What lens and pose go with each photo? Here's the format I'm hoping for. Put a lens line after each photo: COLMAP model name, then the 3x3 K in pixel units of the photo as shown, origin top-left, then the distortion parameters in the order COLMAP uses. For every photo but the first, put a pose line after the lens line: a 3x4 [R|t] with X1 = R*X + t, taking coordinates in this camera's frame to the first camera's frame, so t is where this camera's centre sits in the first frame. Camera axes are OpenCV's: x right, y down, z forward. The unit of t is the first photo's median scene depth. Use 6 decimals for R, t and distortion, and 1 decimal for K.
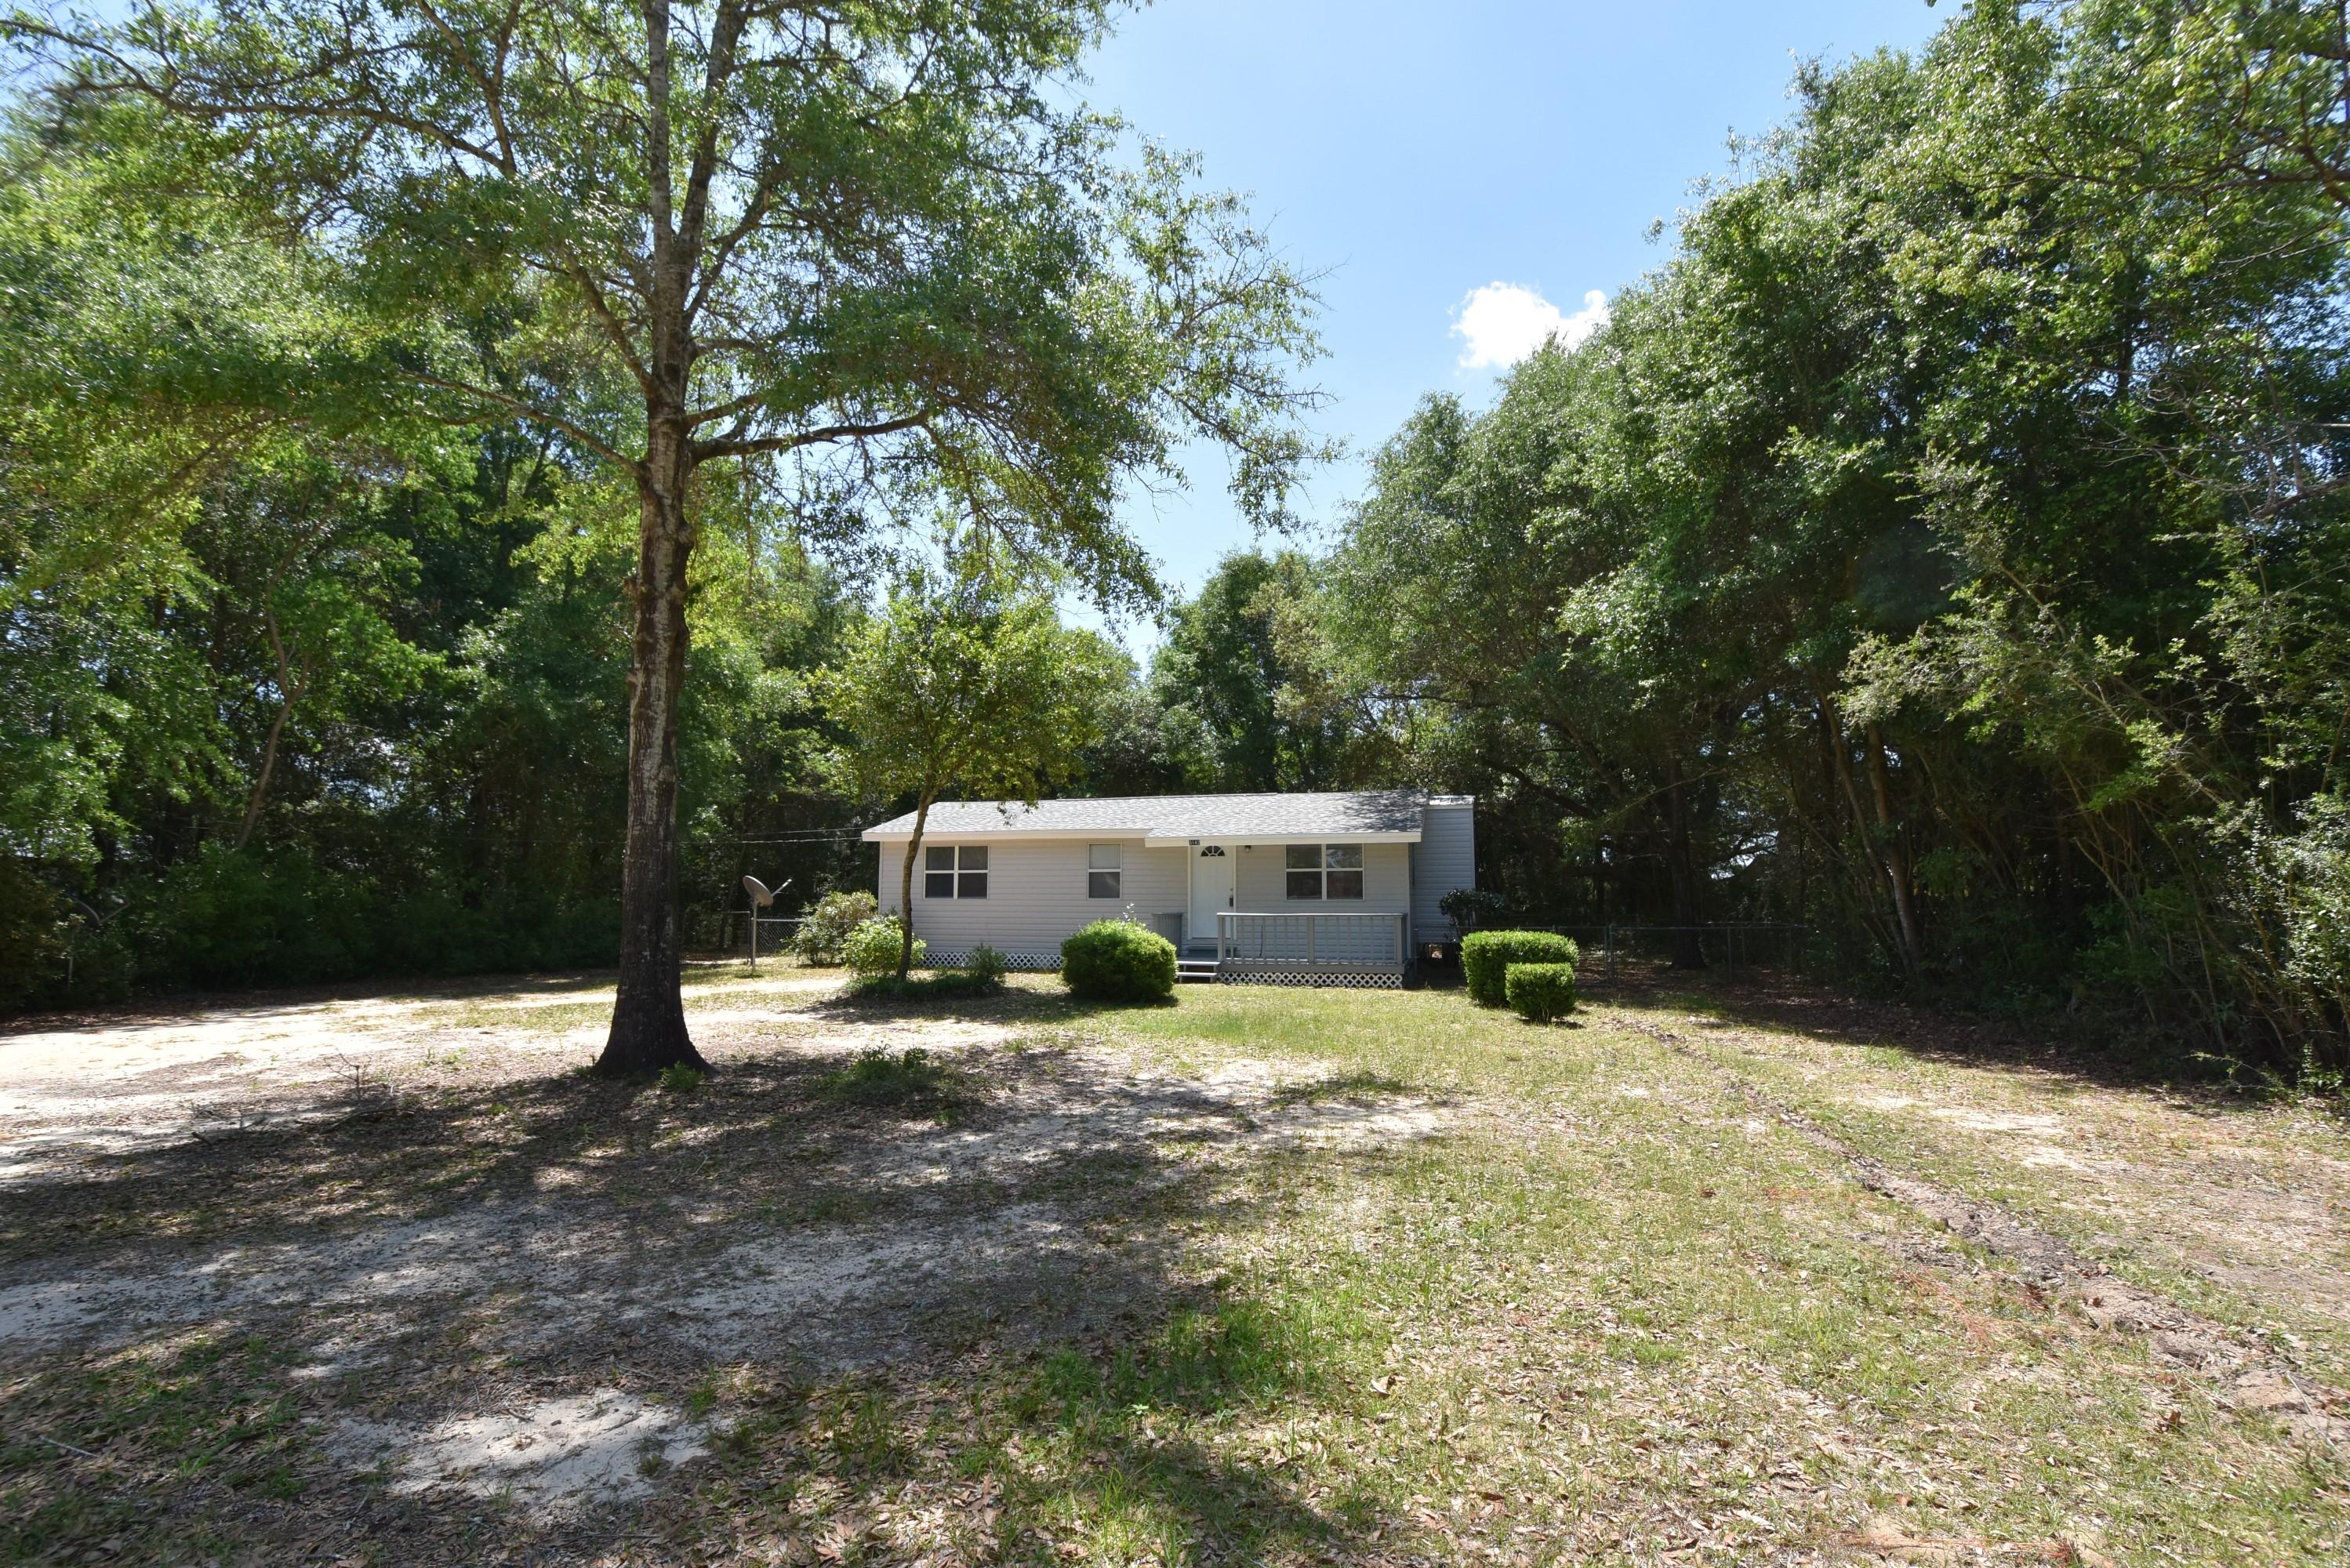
lens RADIAL K [[1025.4, 0, 1177.5], [0, 1025.4, 806.5], [0, 0, 1]] dist [0.021082, -0.026448]
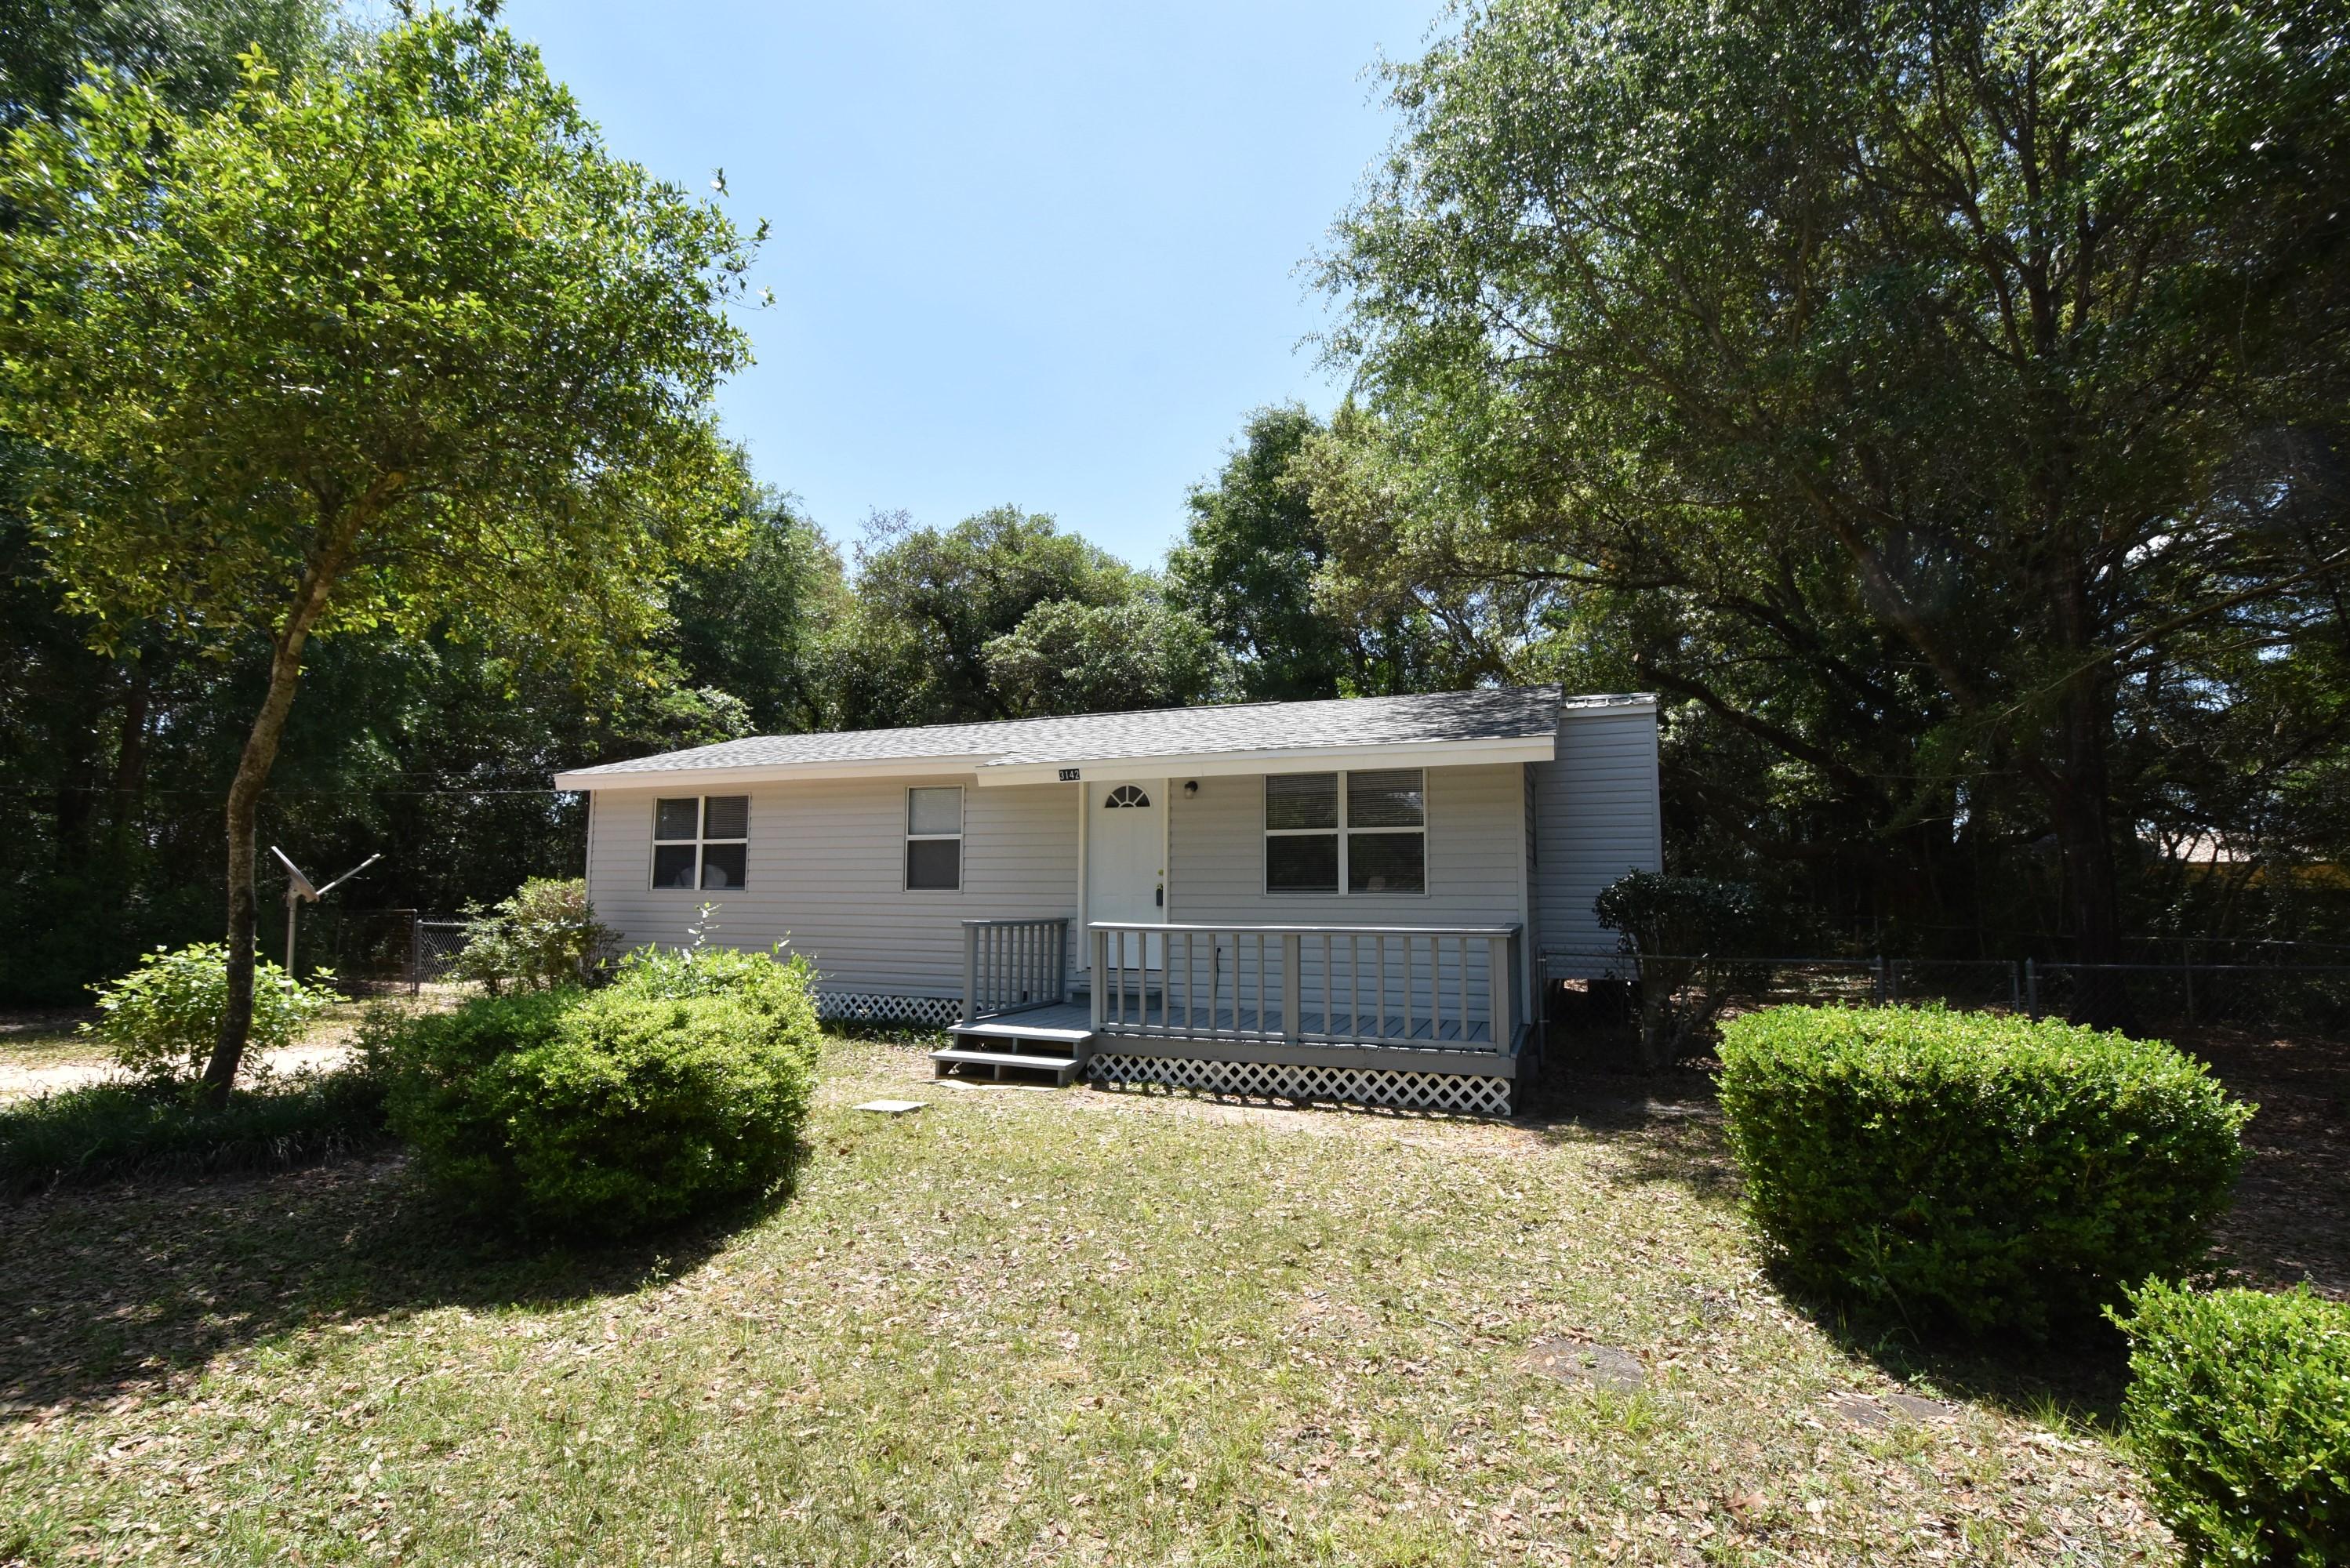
lens RADIAL K [[1025.4, 0, 1177.5], [0, 1025.4, 806.5], [0, 0, 1]] dist [0.021082, -0.026448]
pose [[0.994826, -0.004412, -0.101501, 0.110731], [0.005474, 0.999933, 0.010187, 0.043193], [0.101449, -0.010690, 0.994783, 0.496445]]
